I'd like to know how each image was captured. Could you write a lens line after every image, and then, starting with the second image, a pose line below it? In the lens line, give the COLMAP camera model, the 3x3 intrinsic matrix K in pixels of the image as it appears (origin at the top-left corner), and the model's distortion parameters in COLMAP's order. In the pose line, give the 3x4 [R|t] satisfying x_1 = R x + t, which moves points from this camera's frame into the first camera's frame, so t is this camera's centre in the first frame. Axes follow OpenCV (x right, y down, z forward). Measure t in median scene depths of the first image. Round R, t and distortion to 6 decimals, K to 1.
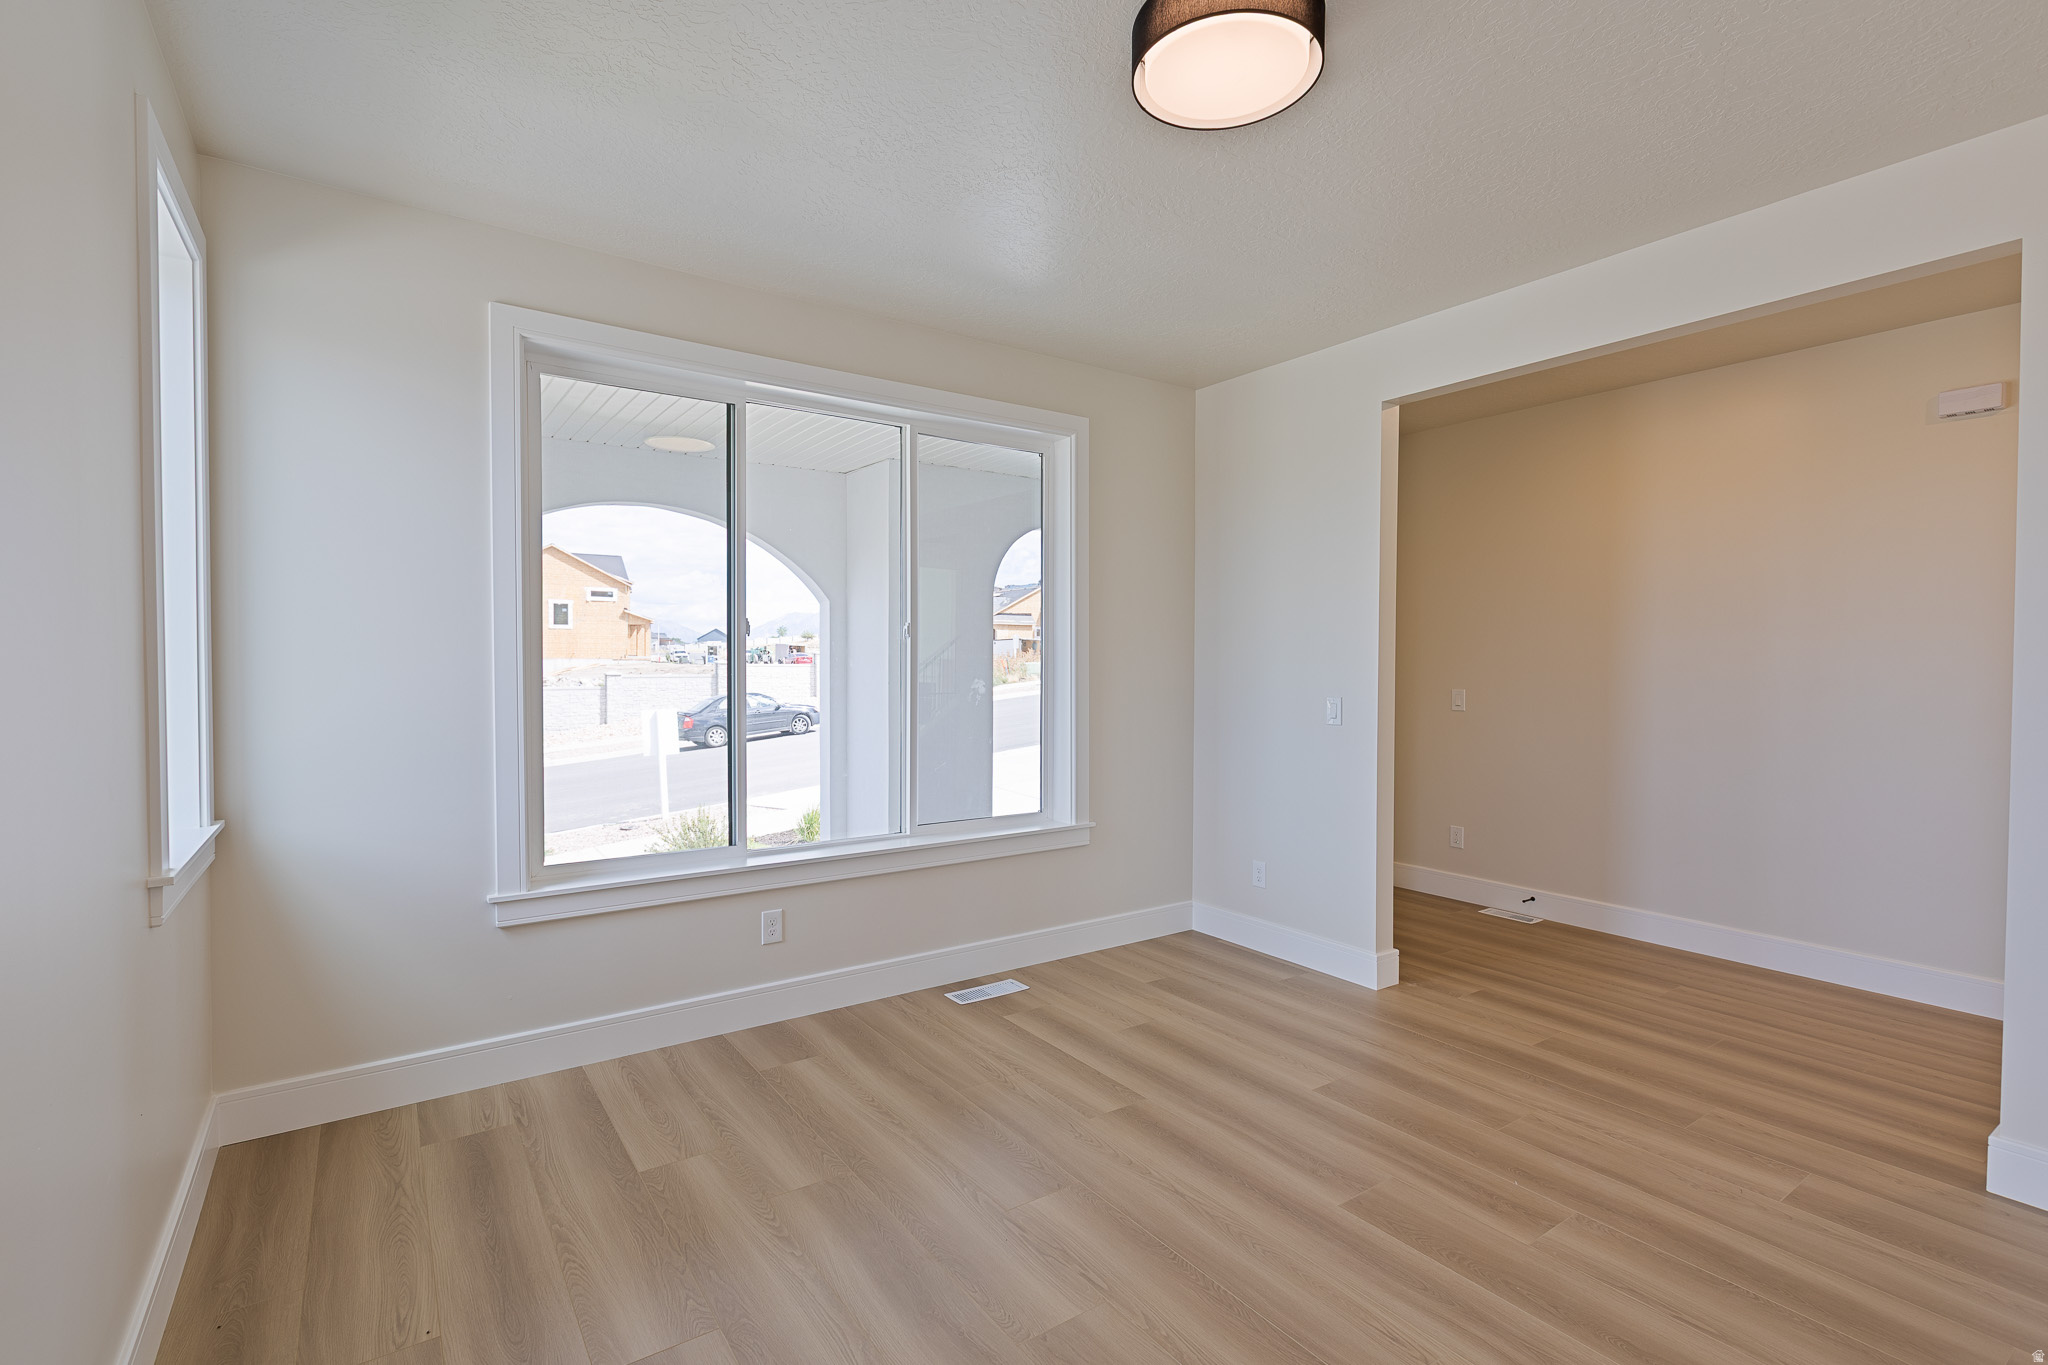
lens RADIAL K [[937.9, 0, 1002.5], [0, 937.9, 677.5], [0, 0, 1]] dist [0.000629, 0.000244]
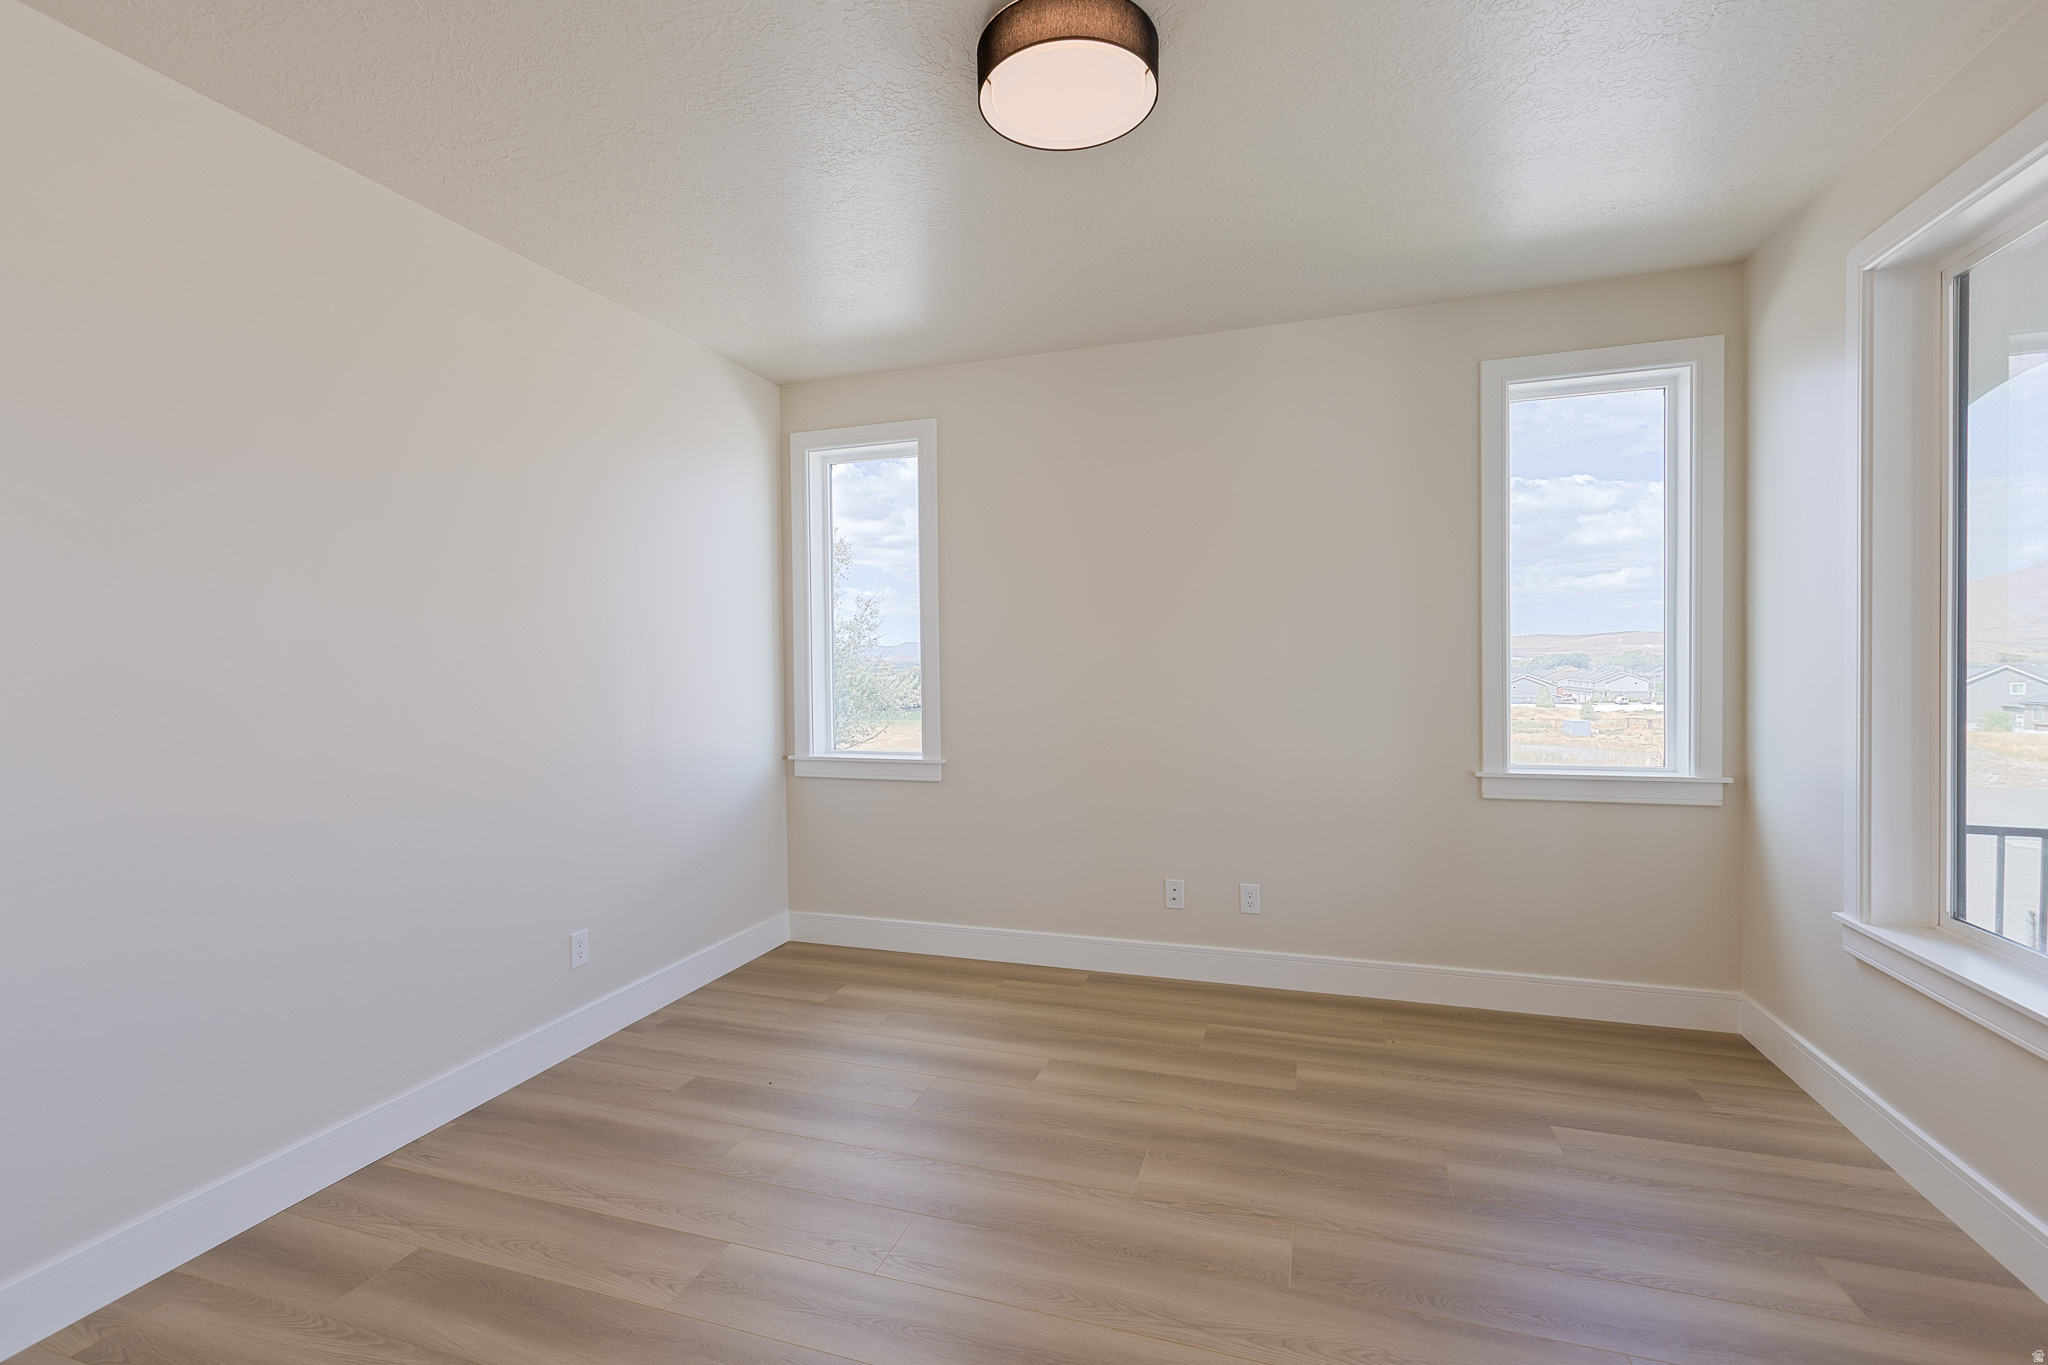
lens RADIAL K [[909.1, 0, 1007.0], [0, 909.1, 679.5], [0, 0, 1]] dist [-0.000611, -0.001510]
pose [[-0.800415, 0.015247, -0.599253, 0.718518], [-0.005310, 0.999457, 0.032522, -0.020591], [0.599423, 0.029214, -0.799899, 1.407907]]
